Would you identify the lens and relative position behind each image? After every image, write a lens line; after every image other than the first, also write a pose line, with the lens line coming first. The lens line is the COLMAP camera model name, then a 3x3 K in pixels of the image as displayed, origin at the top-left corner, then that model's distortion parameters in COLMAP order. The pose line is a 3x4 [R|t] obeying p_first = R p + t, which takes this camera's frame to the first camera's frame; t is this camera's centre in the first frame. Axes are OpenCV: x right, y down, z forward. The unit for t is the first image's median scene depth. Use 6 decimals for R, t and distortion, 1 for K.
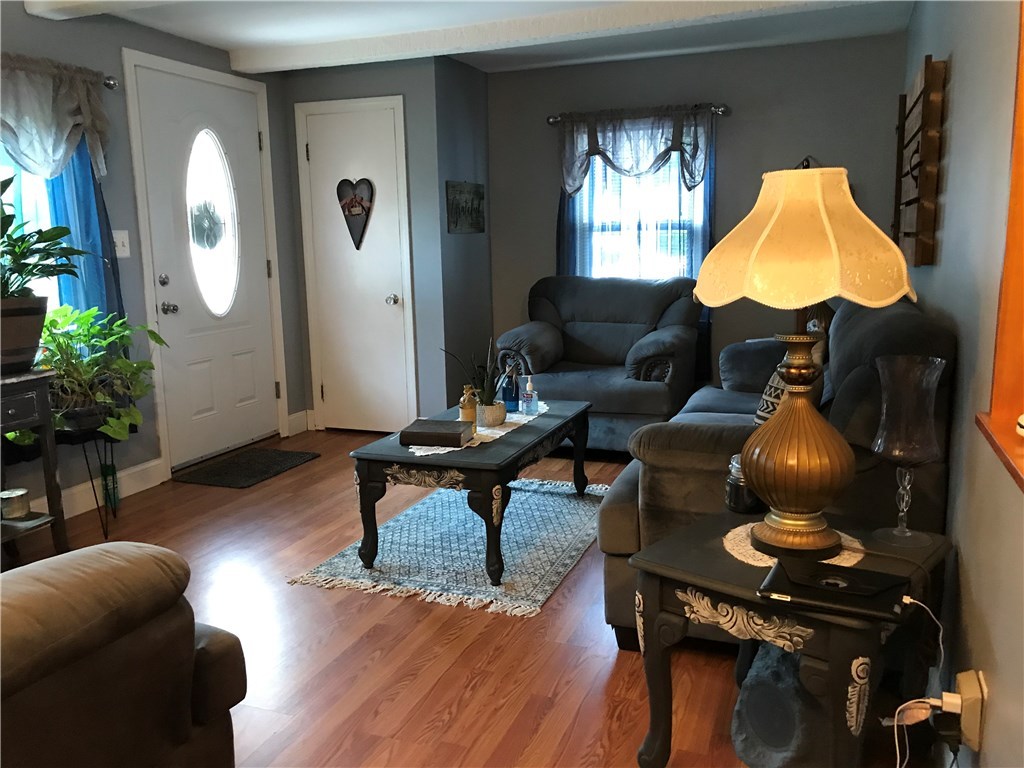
lens RADIAL K [[835.4, 0, 510.9], [0, 835.4, 386.0], [0, 0, 1]] dist [0.040778, -0.048377]
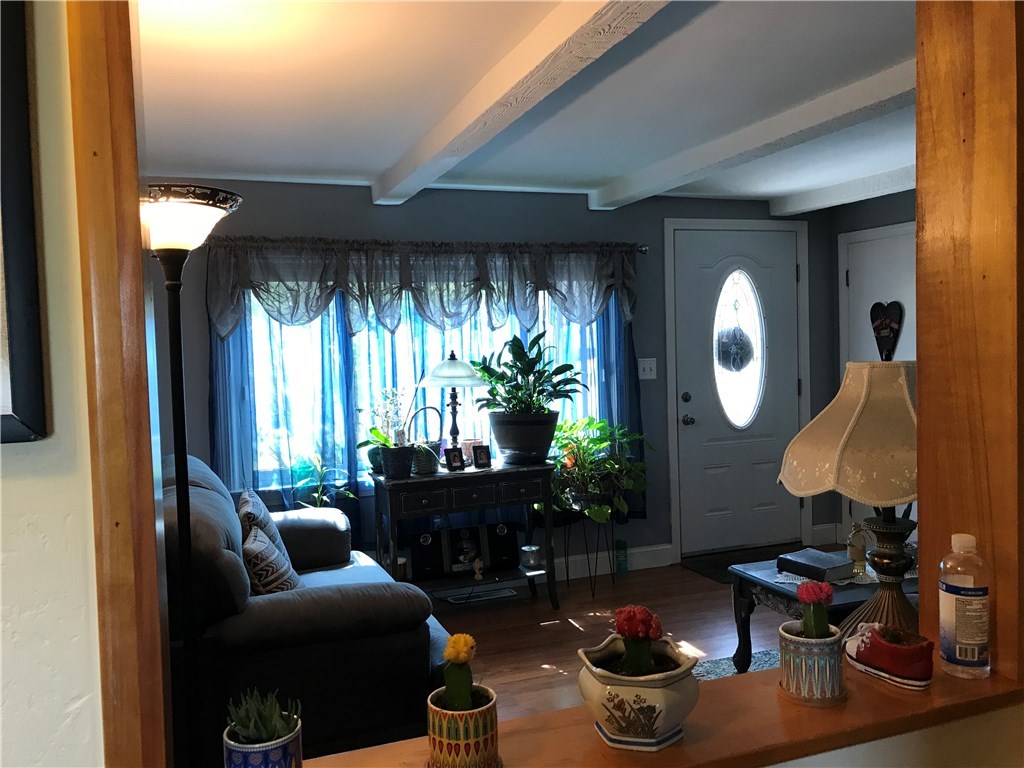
lens RADIAL K [[835.4, 0, 505.3], [0, 835.4, 377.3], [0, 0, 1]] dist [0.040778, -0.048377]
pose [[0.665193, 0.027088, -0.746180, 0.315447], [-0.111714, 0.991704, -0.063588, -0.047842], [0.738267, 0.125658, 0.662700, 0.000516]]
